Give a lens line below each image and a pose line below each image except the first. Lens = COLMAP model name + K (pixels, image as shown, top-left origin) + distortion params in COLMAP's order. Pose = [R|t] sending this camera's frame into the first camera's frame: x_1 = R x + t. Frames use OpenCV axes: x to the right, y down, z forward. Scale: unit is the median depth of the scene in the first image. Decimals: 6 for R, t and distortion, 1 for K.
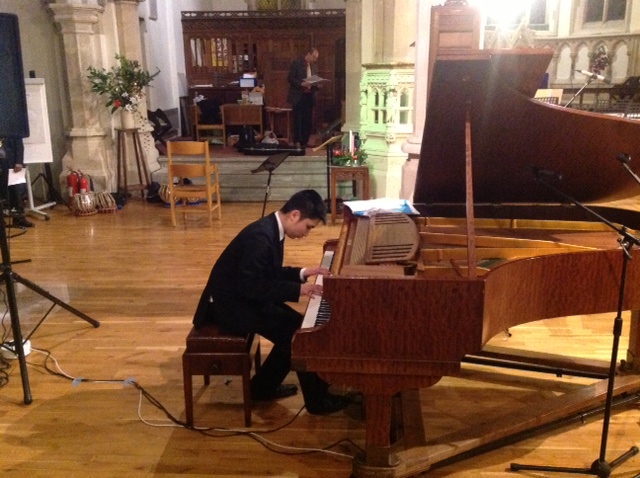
lens RADIAL K [[609.2, 0, 317.0], [0, 609.2, 235.7], [0, 0, 1]] dist [0.125214, -0.258960]
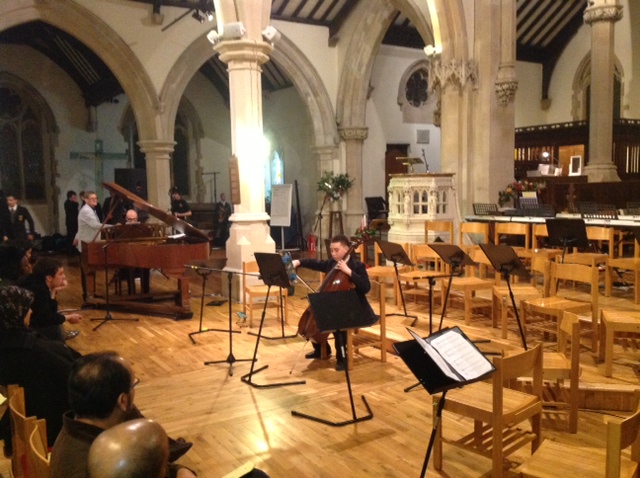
lens RADIAL K [[609.2, 0, 317.0], [0, 609.2, 235.7], [0, 0, 1]] dist [0.125214, -0.258960]
pose [[0.597883, 0.070242, -0.798500, 1.001900], [-0.186392, 0.981031, -0.053263, -0.004993], [0.779612, 0.180679, 0.599634, -0.058627]]
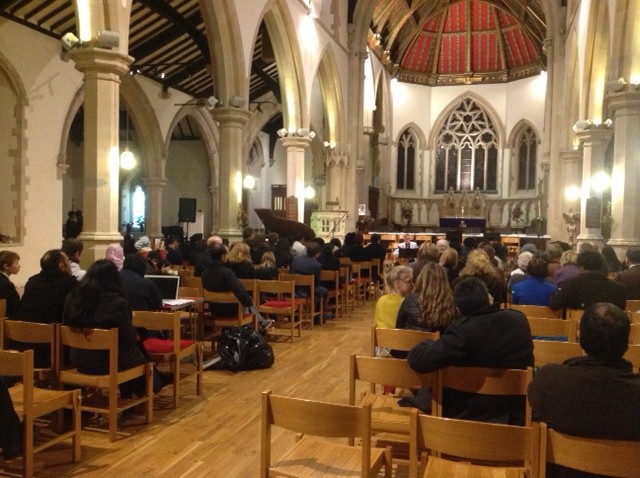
lens RADIAL K [[603.5, 0, 329.4], [0, 603.5, 237.8], [0, 0, 1]] dist [0.122854, -0.242828]
pose [[0.977246, 0.035198, -0.209167, 0.625411], [-0.080737, 0.973630, -0.213369, 0.357958], [0.196141, 0.225401, 0.954318, -1.341116]]
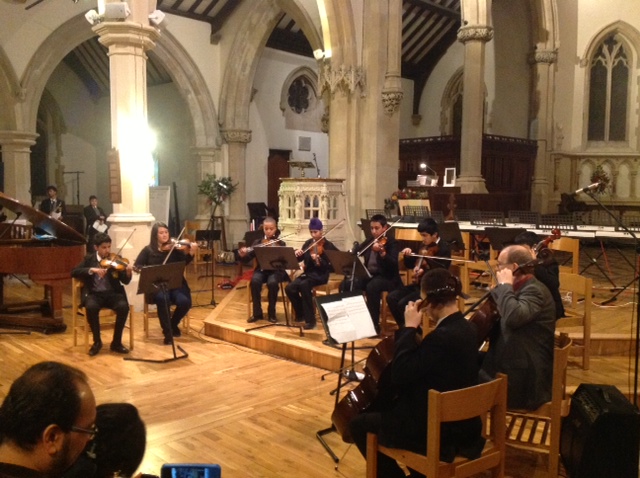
lens RADIAL K [[605.0, 0, 318.6], [0, 605.0, 242.2], [0, 0, 1]] dist [0.131948, -0.287548]
pose [[0.760613, 0.073191, -0.645067, 0.927775], [-0.178833, 0.978804, -0.099809, 0.009566], [0.624089, 0.191276, 0.757580, -0.057066]]
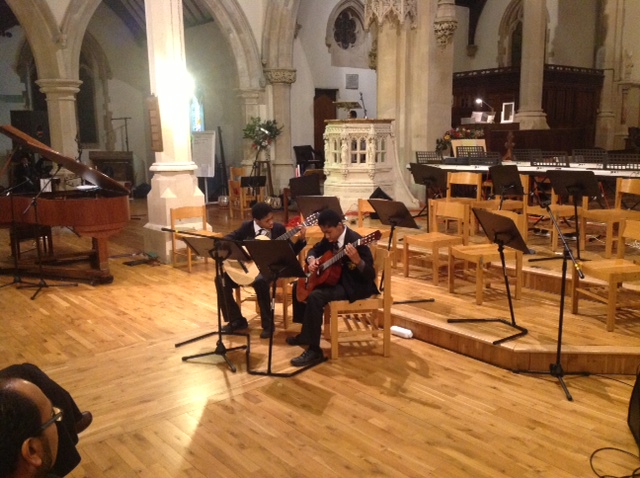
lens RADIAL K [[605.0, 0, 318.6], [0, 605.0, 242.2], [0, 0, 1]] dist [0.131948, -0.287548]
pose [[0.705079, 0.128622, -0.697367, 0.908603], [-0.168347, 0.985660, 0.011585, -0.004727], [0.688856, 0.109232, 0.716621, -0.026695]]
